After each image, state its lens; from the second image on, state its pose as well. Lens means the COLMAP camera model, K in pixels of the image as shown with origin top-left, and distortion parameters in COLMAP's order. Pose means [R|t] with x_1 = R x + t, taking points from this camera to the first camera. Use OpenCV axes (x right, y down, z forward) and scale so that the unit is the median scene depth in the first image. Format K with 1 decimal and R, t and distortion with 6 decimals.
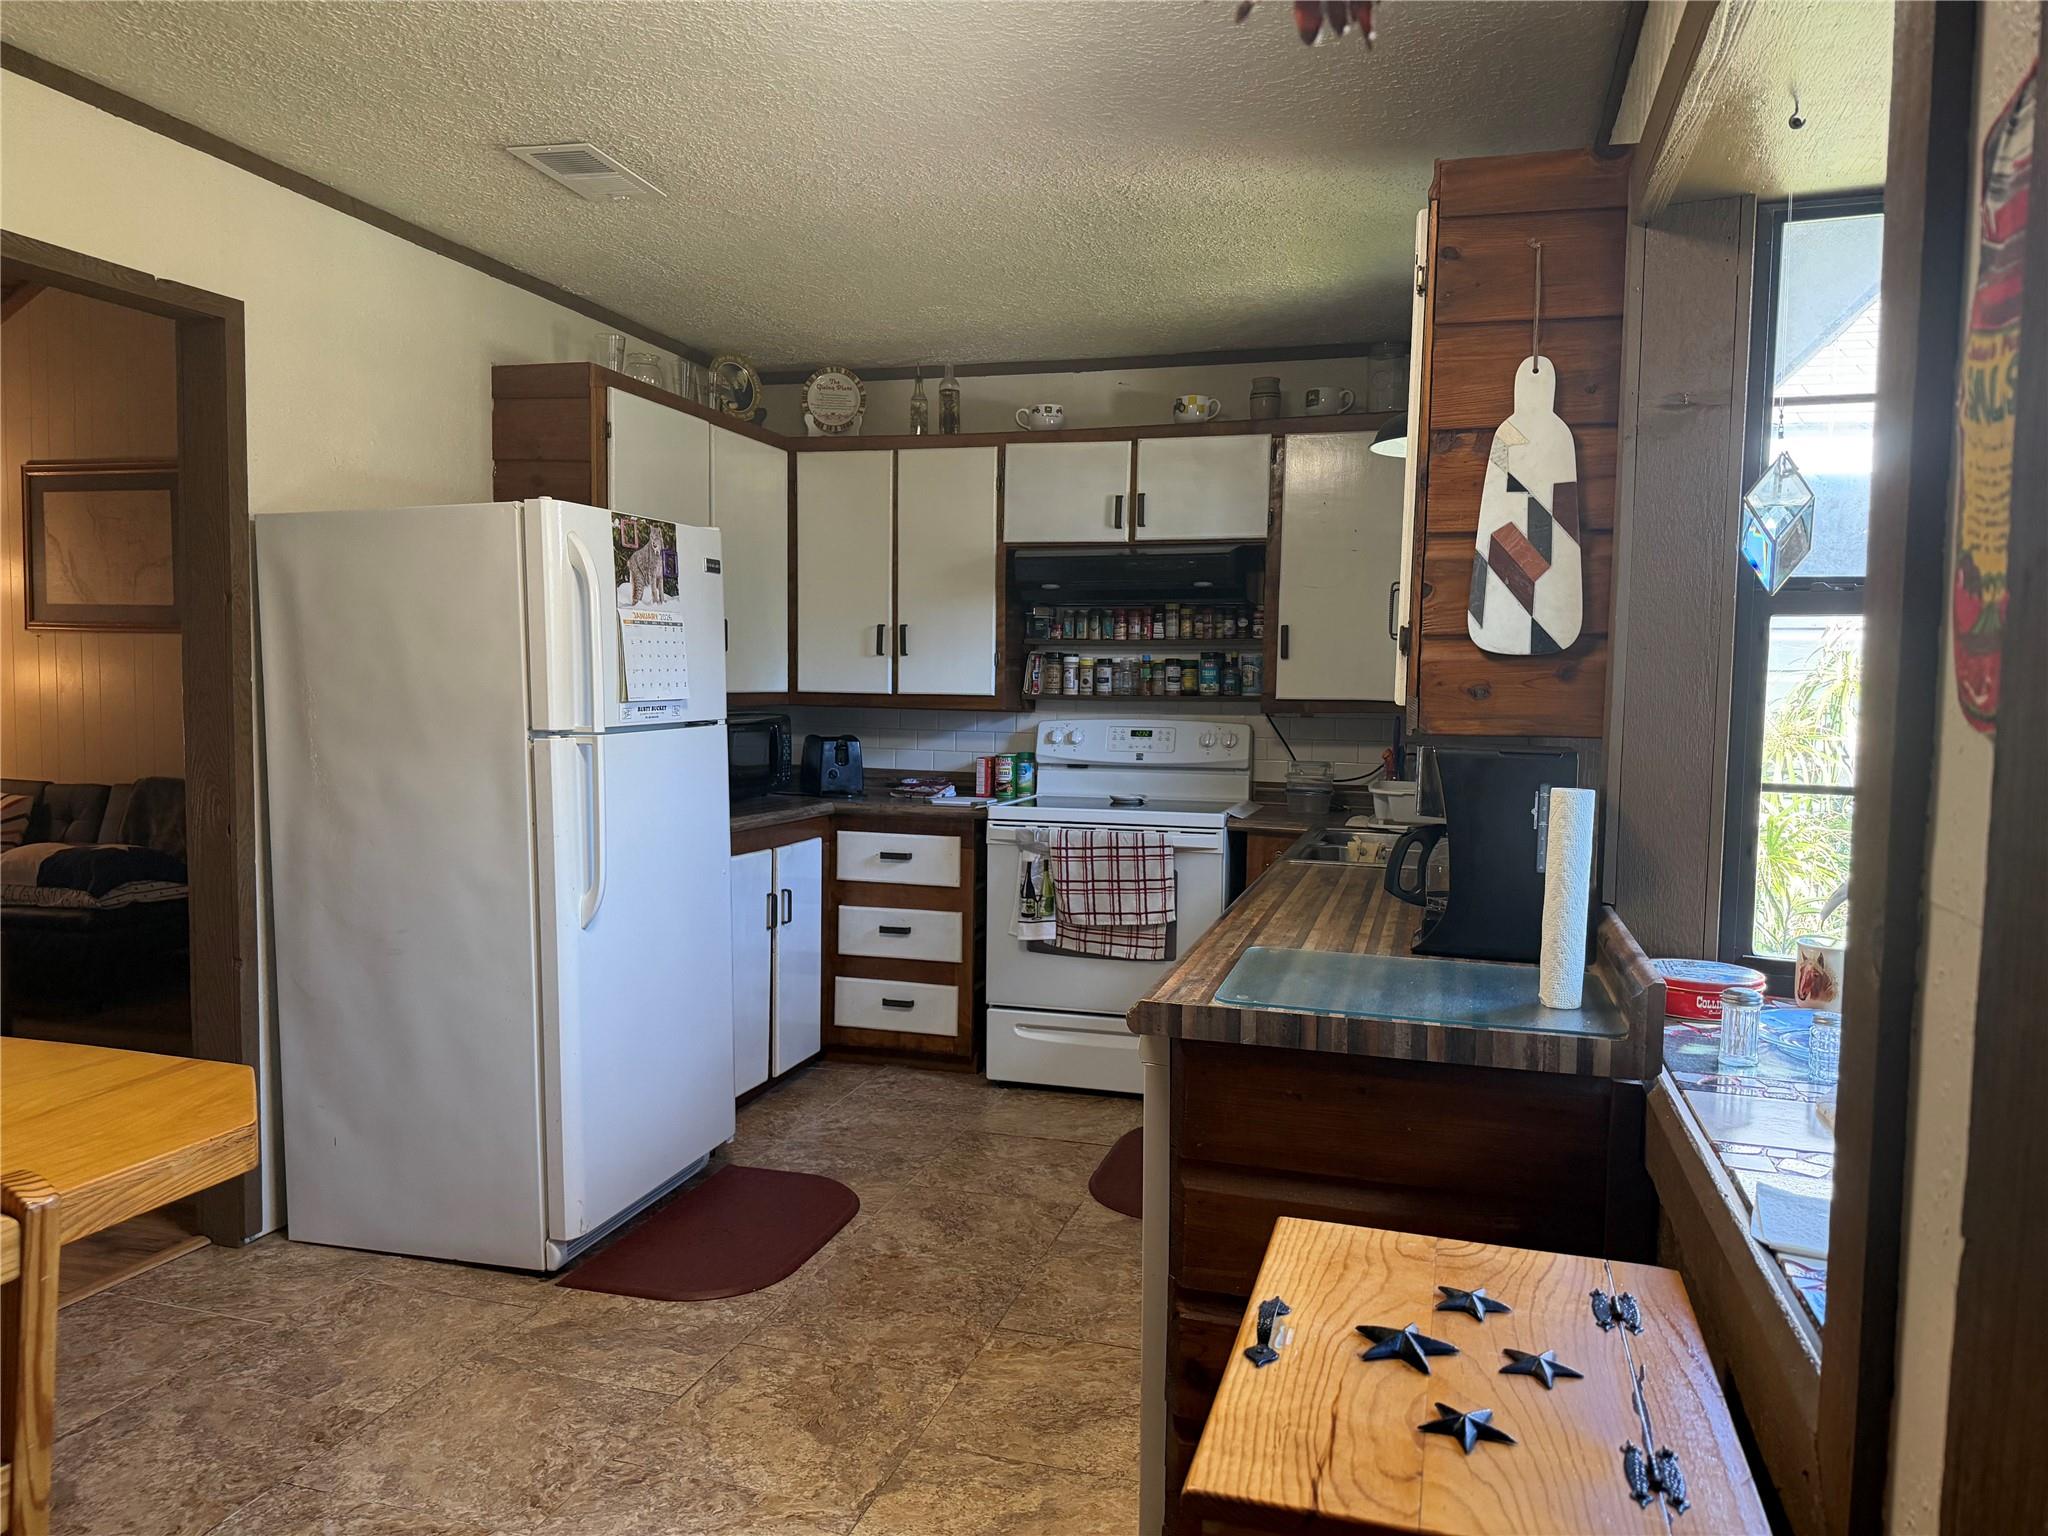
lens RADIAL K [[1424.9, 0, 1014.9], [0, 1424.9, 784.5], [0, 0, 1]] dist [0.070485, -0.034102]
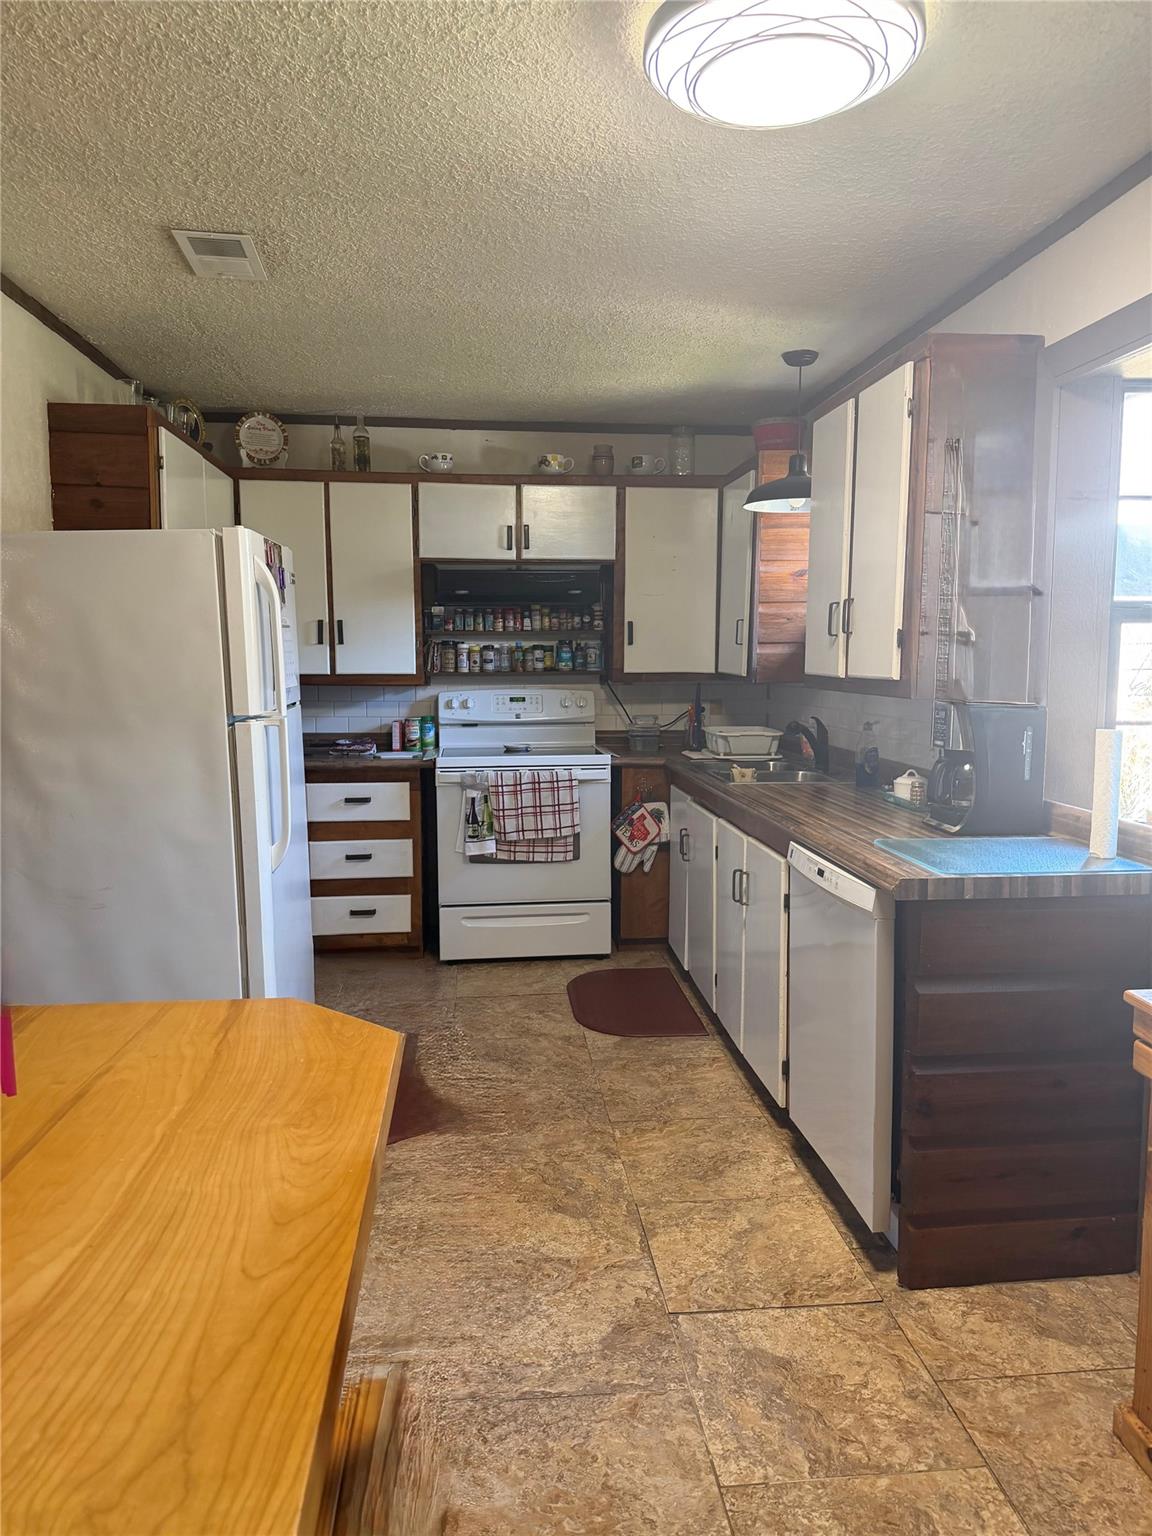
lens RADIAL K [[1068.7, 0, 575.4], [0, 1068.7, 770.0], [0, 0, 1]] dist [0.070485, -0.034102]
pose [[0.920969, -0.058574, 0.385208, -0.276892], [0.043402, 0.997905, 0.047974, -0.015595], [-0.387212, -0.027464, 0.921582, 0.024038]]
